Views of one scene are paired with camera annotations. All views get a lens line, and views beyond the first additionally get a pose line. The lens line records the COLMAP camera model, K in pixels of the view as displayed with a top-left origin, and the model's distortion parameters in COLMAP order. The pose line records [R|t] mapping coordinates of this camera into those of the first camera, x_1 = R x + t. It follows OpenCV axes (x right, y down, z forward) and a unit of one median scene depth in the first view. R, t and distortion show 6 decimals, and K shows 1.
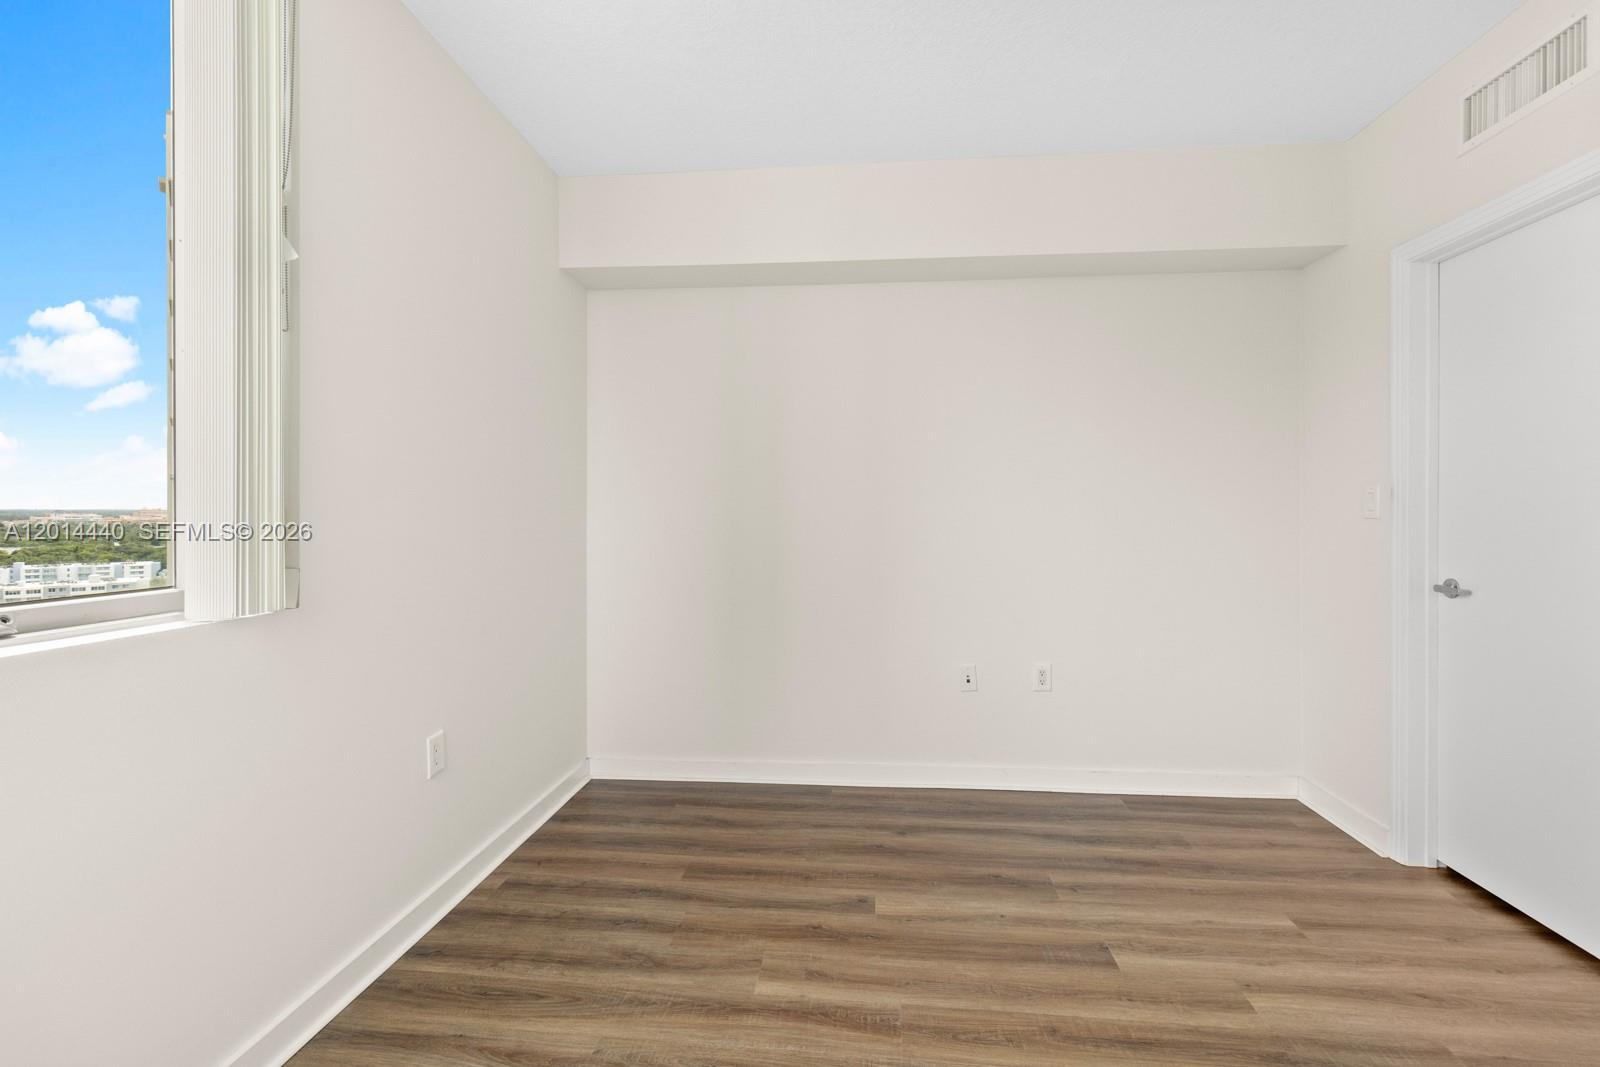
lens RADIAL K [[734.9, 0, 793.7], [0, 734.9, 521.2], [0, 0, 1]] dist [-0.003669, 0.000028]
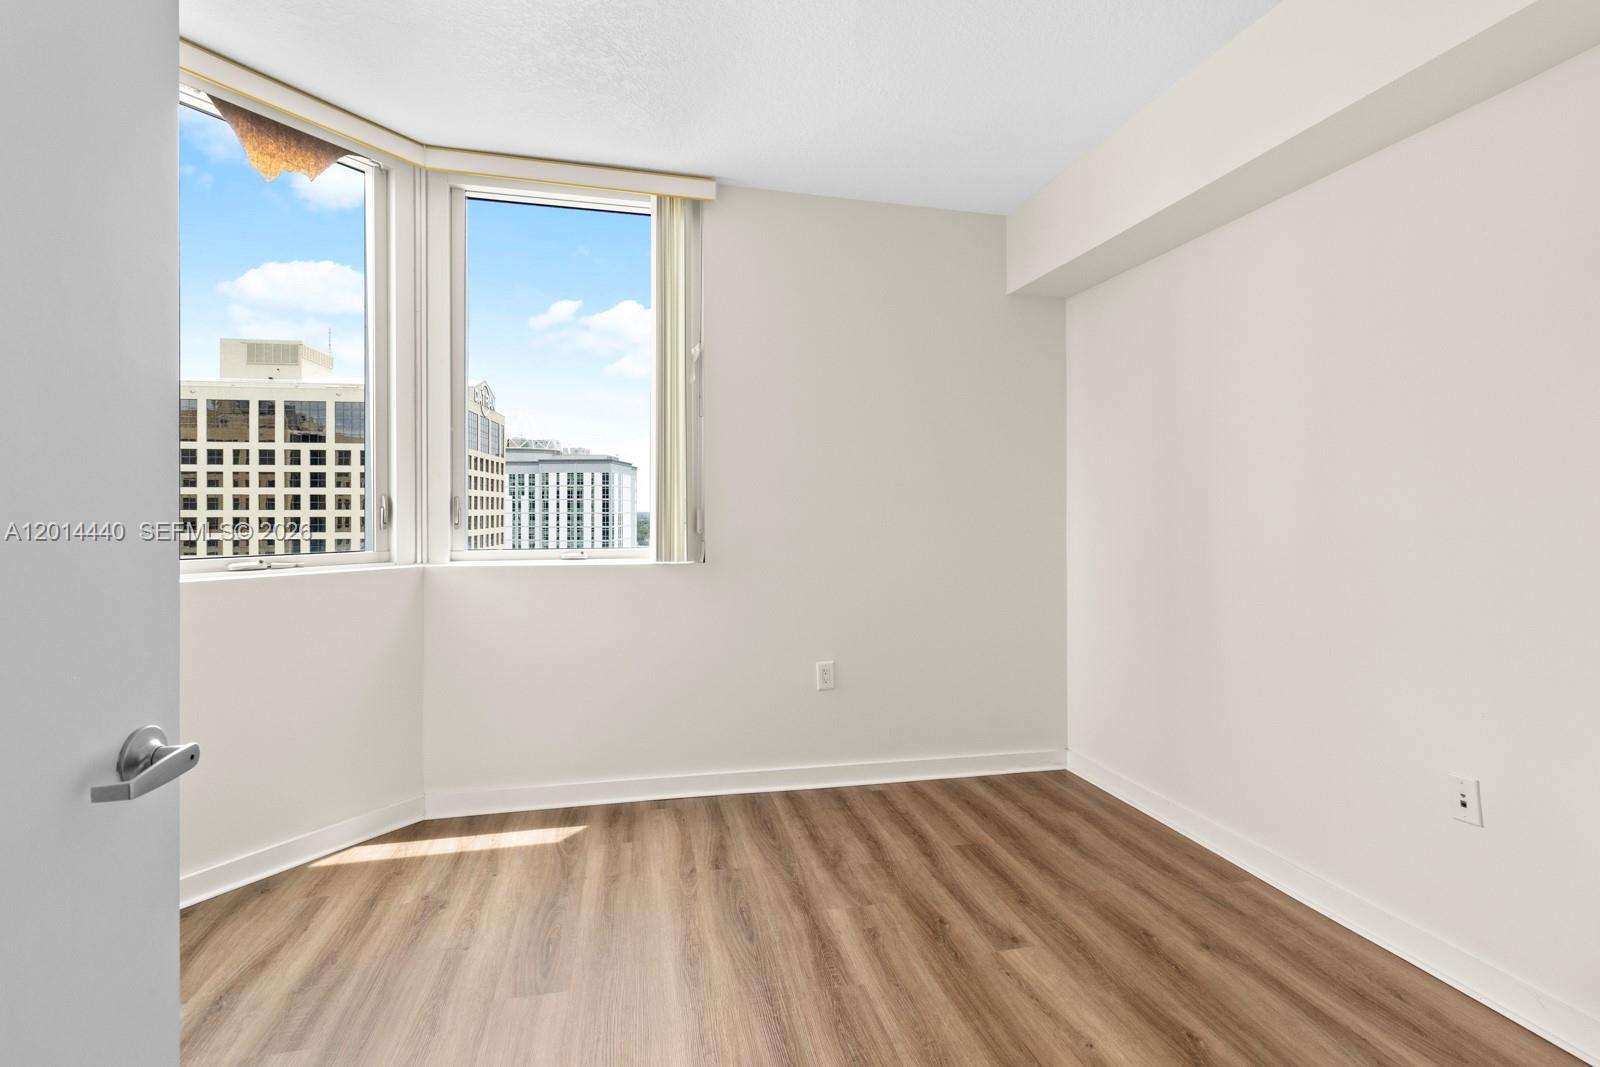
lens RADIAL K [[734.9, 0, 789.9], [0, 734.9, 523.3], [0, 0, 1]] dist [-0.003669, 0.000028]
pose [[0.317490, 0.011973, -0.948186, 0.861051], [-0.010356, 0.999904, 0.009159, -0.001194], [0.948205, 0.006911, 0.317584, 0.449453]]
